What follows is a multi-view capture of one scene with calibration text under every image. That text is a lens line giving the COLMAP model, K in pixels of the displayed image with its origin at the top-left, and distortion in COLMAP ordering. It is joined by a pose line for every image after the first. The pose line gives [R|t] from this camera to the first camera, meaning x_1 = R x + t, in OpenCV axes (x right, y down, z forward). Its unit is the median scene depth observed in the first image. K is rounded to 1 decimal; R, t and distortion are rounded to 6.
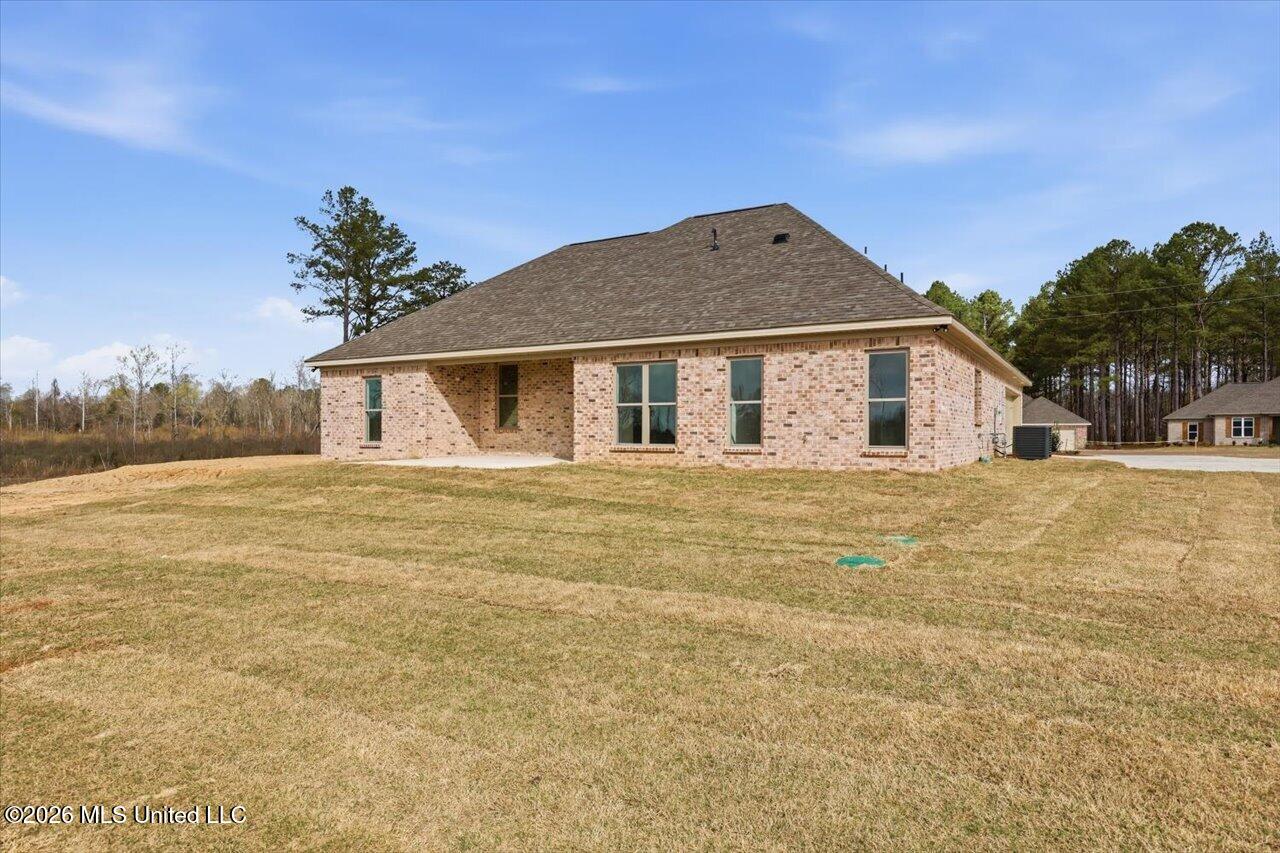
lens RADIAL K [[792.8, 0, 635.3], [0, 792.8, 429.8], [0, 0, 1]] dist [0.000597, 0.001034]
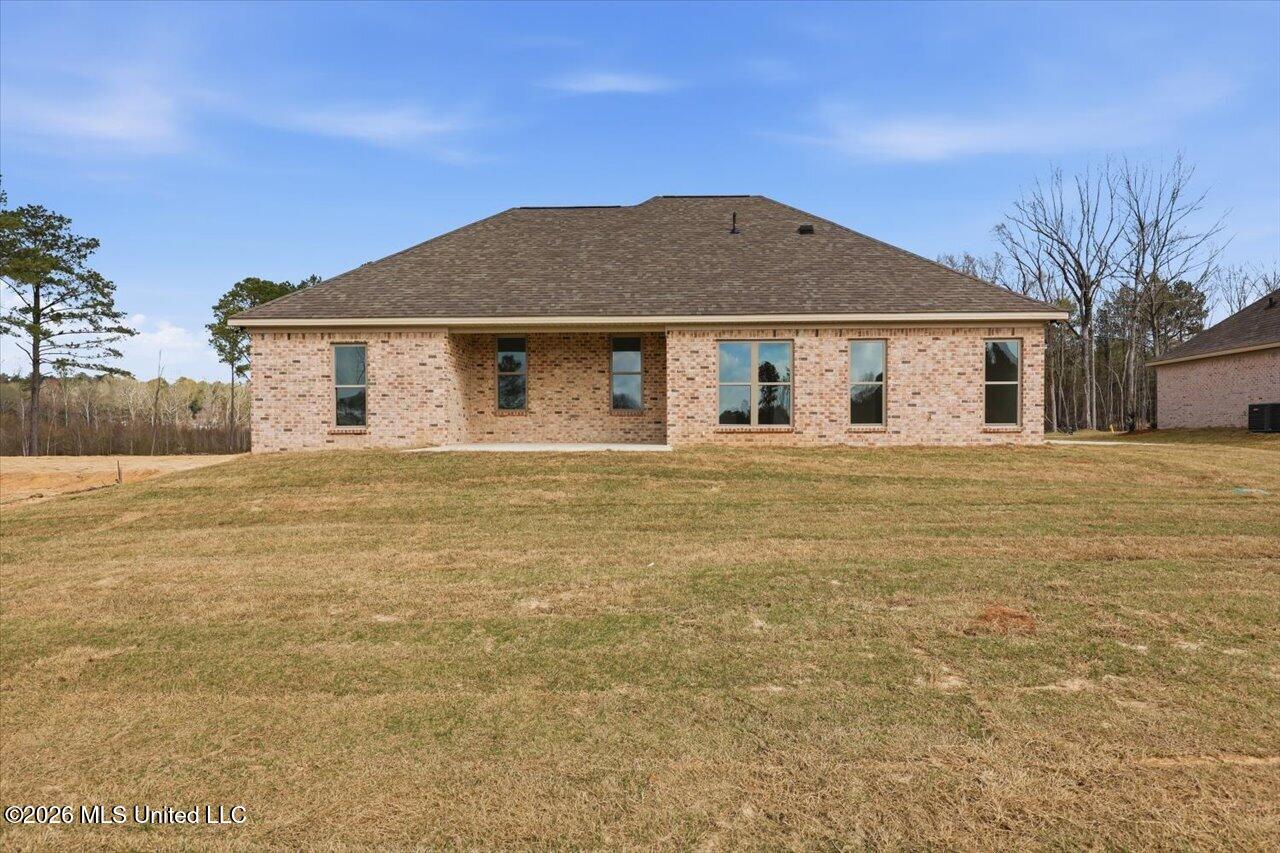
lens RADIAL K [[792.8, 0, 648.5], [0, 792.8, 432.1], [0, 0, 1]] dist [0.000597, 0.001034]
pose [[0.869732, -0.005021, 0.493499, -0.577796], [0.002505, 0.999980, 0.005759, 0.021126], [-0.493518, -0.003772, 0.869727, 0.218544]]
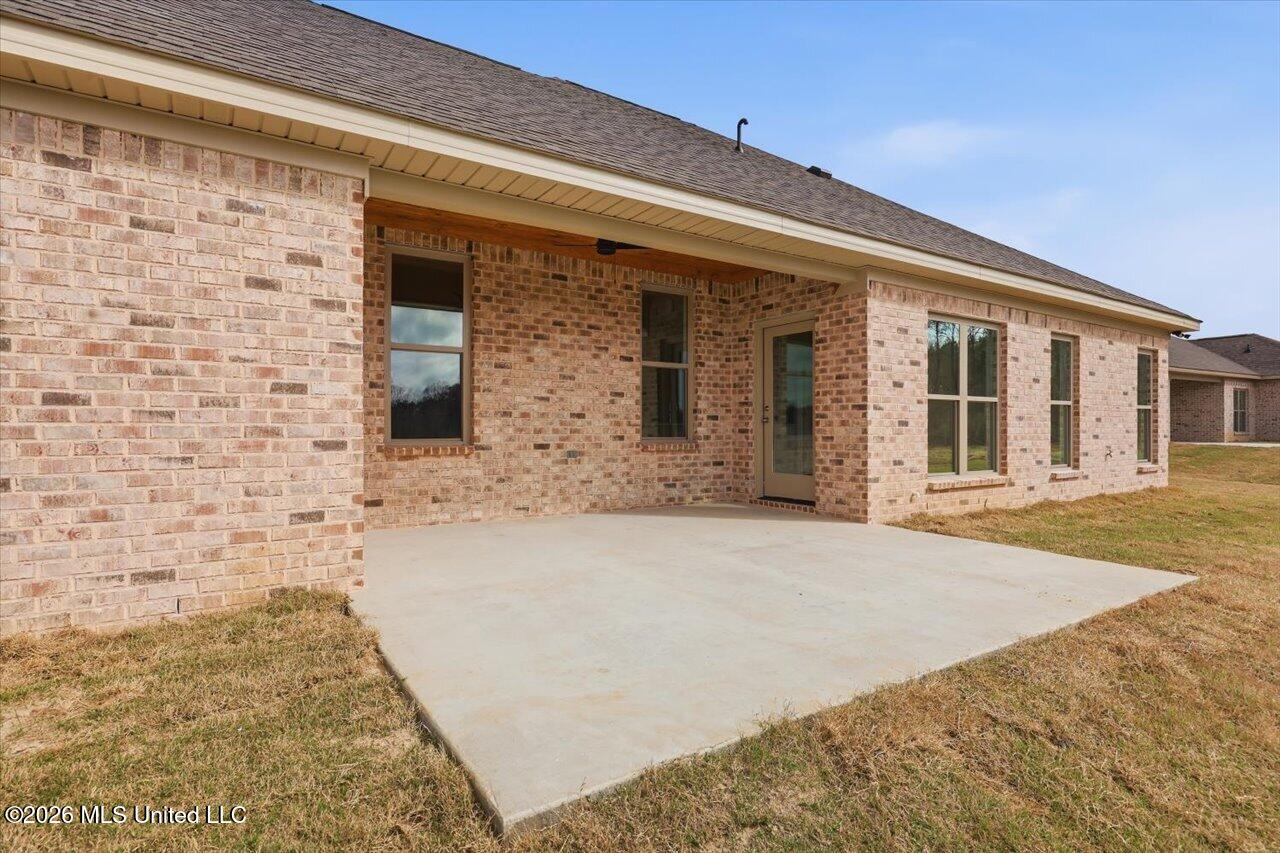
lens RADIAL K [[651.1, 0, 645.4], [0, 651.1, 422.5], [0, 0, 1]] dist [0.004808, -0.003066]
pose [[0.419805, 0.004041, 0.907605, -0.473829], [-0.006120, 0.999980, -0.001622, -0.013726], [-0.907594, -0.004873, 0.419821, 1.006326]]
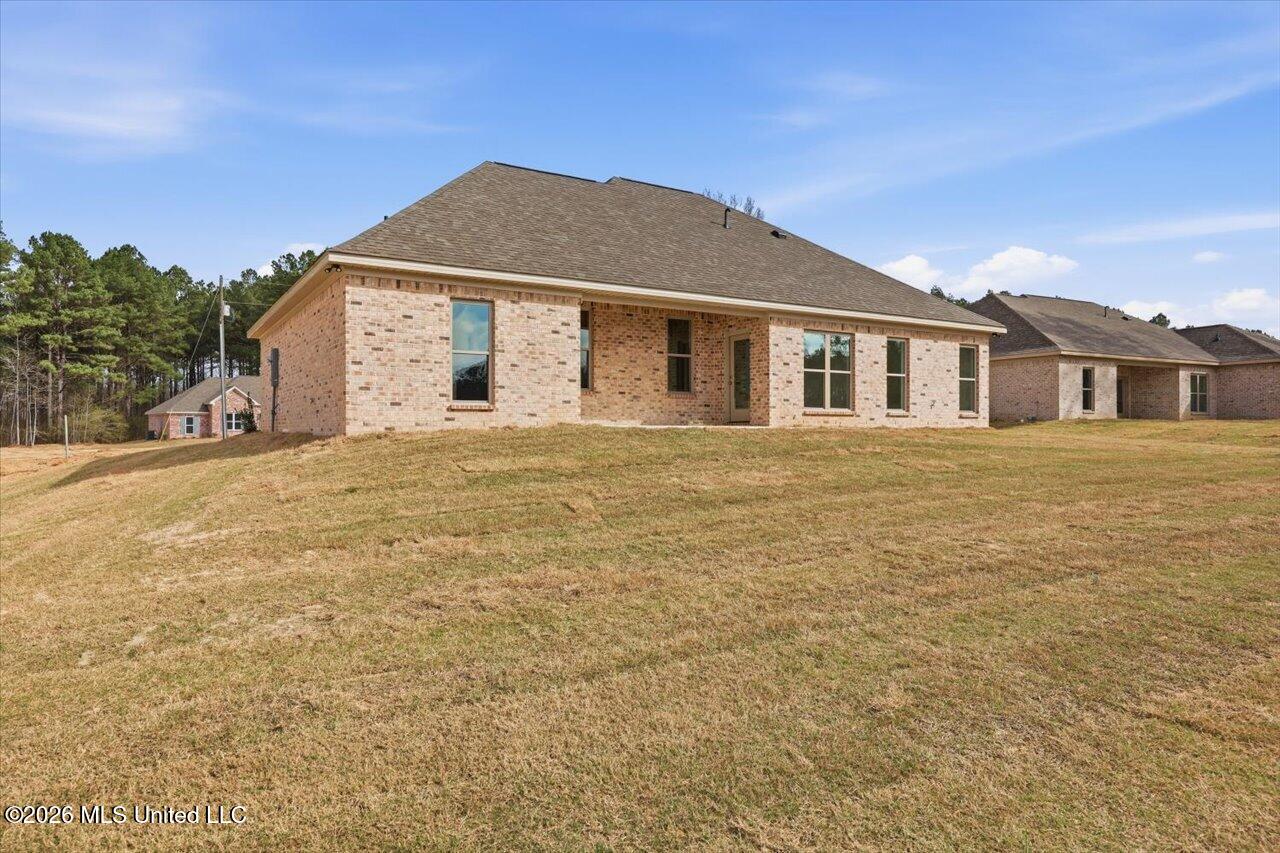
lens RADIAL K [[792.8, 0, 648.1], [0, 792.8, 422.7], [0, 0, 1]] dist [0.000597, 0.001034]
pose [[0.448213, 0.005826, 0.893908, -1.053462], [-0.004595, 0.999981, -0.004213, 0.043052], [-0.893915, -0.002219, 0.448231, 0.732729]]
